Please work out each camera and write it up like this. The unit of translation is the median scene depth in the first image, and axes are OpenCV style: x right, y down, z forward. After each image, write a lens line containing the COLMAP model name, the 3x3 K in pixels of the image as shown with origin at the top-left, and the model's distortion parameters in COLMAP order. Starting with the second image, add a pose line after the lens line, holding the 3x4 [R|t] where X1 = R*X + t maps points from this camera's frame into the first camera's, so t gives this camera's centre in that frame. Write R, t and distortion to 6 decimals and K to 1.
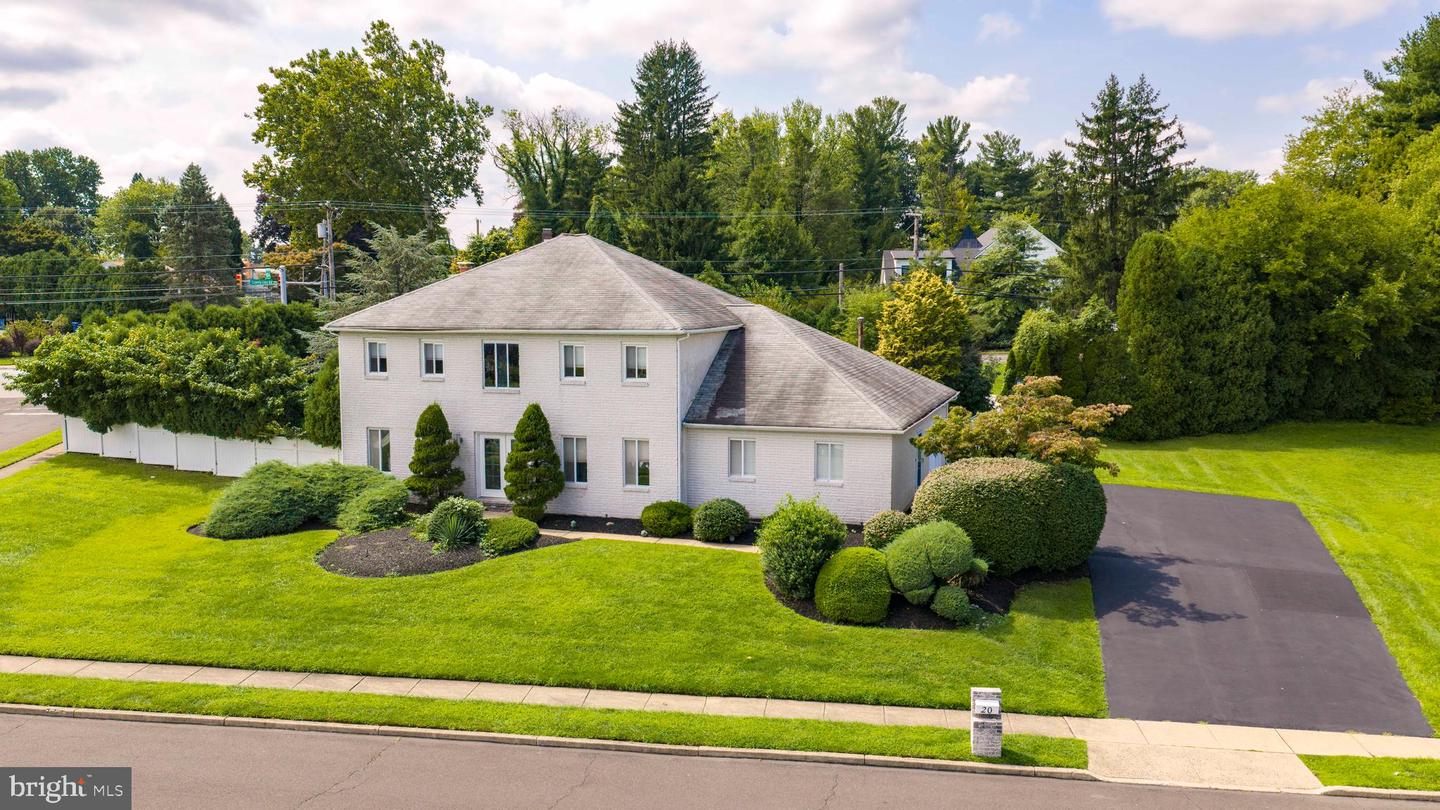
lens RADIAL K [[1134.4, 0, 718.2], [0, 1134.4, 344.0], [0, 0, 1]] dist [0.014117, -0.021538]
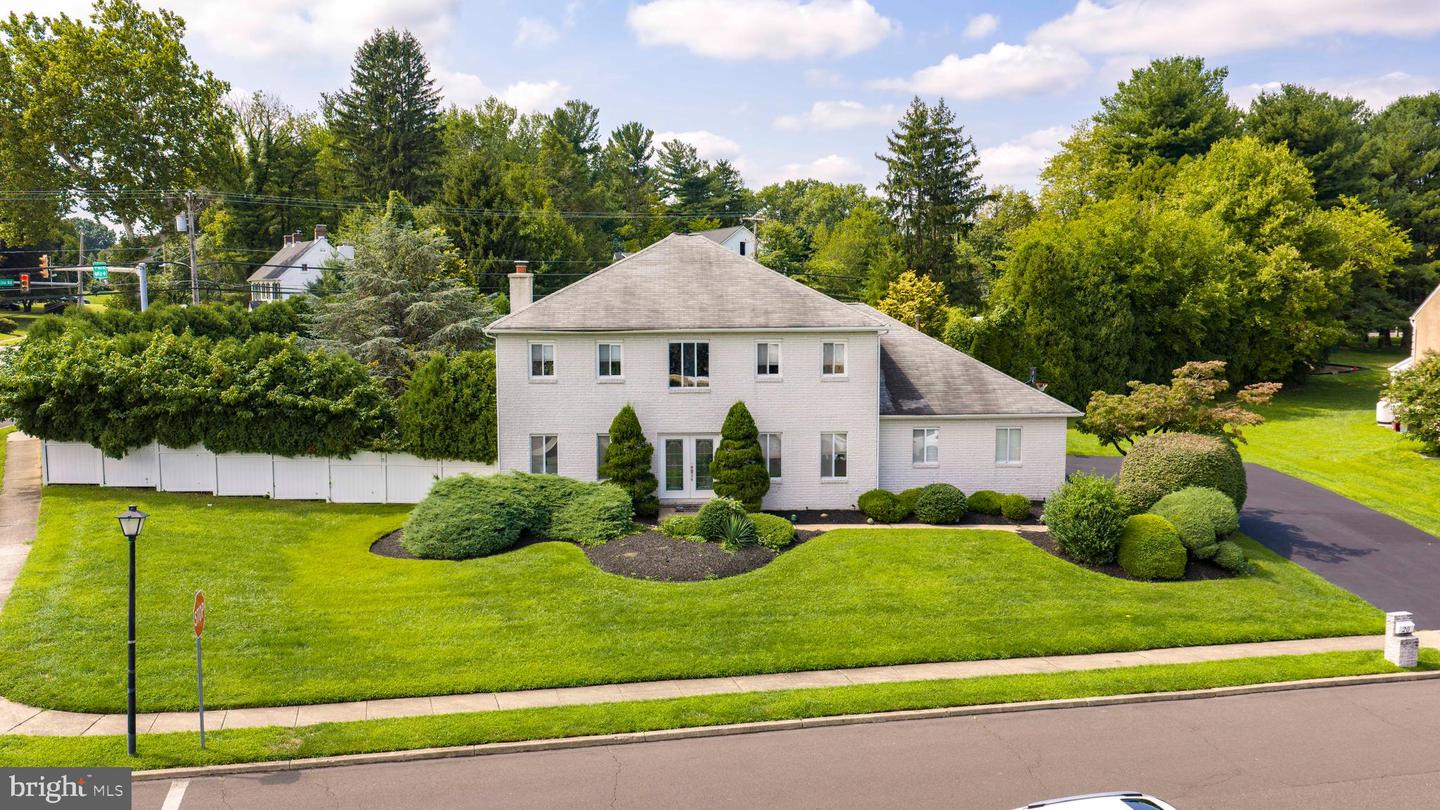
lens RADIAL K [[1134.4, 0, 718.2], [0, 1134.4, 344.0], [0, 0, 1]] dist [0.014117, -0.021538]
pose [[0.939046, -0.017002, 0.343370, -0.504433], [0.017600, 0.999844, 0.001376, -0.000436], [-0.343340, 0.004751, 0.939199, 0.058349]]
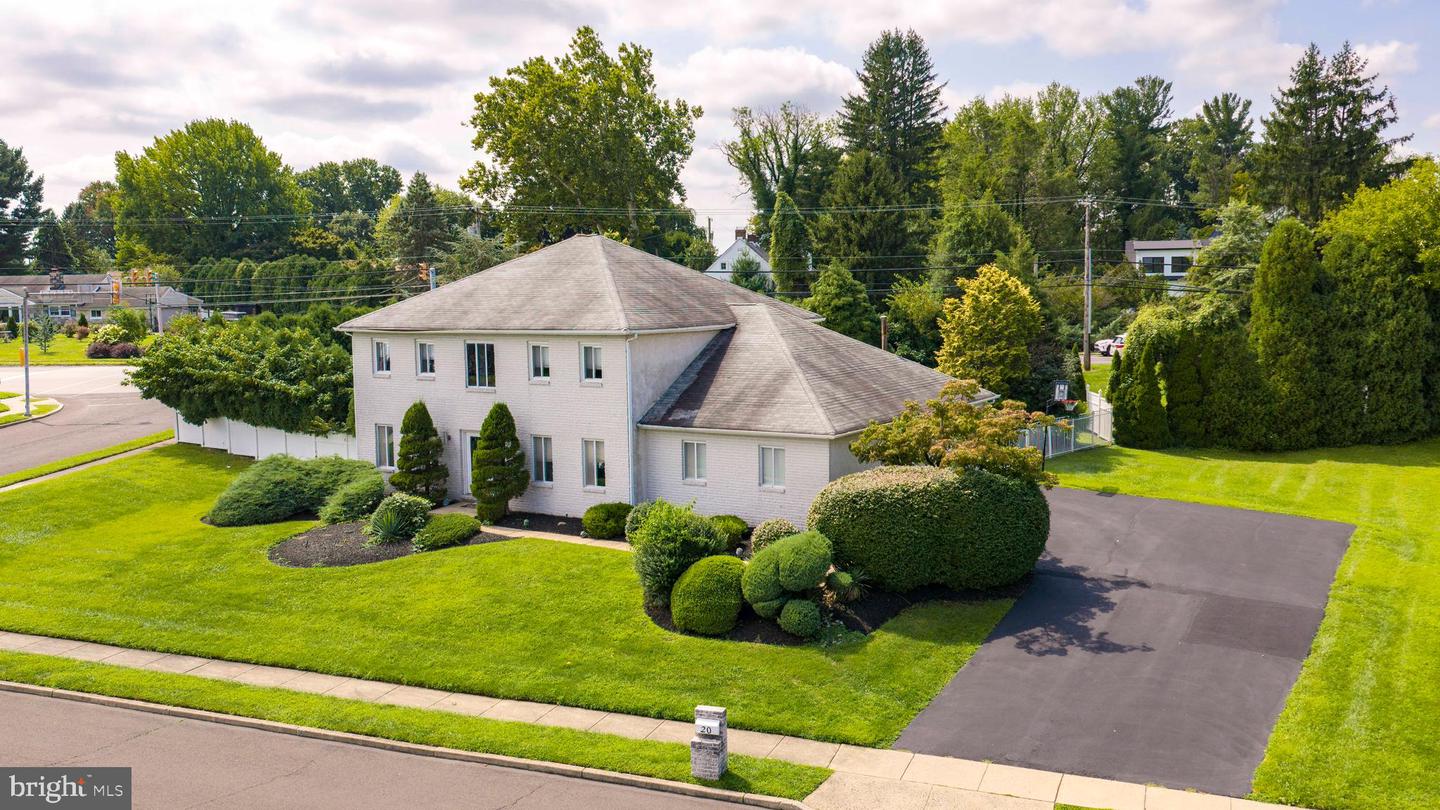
lens RADIAL K [[1165.5, 0, 784.3], [0, 1165.5, 326.1], [0, 0, 1]] dist [0.010099, -0.010432]
pose [[0.978832, -0.002254, -0.204651, 0.289175], [-0.000325, 0.999921, -0.012566, -0.003135], [0.204663, 0.012367, 0.978754, 0.027675]]
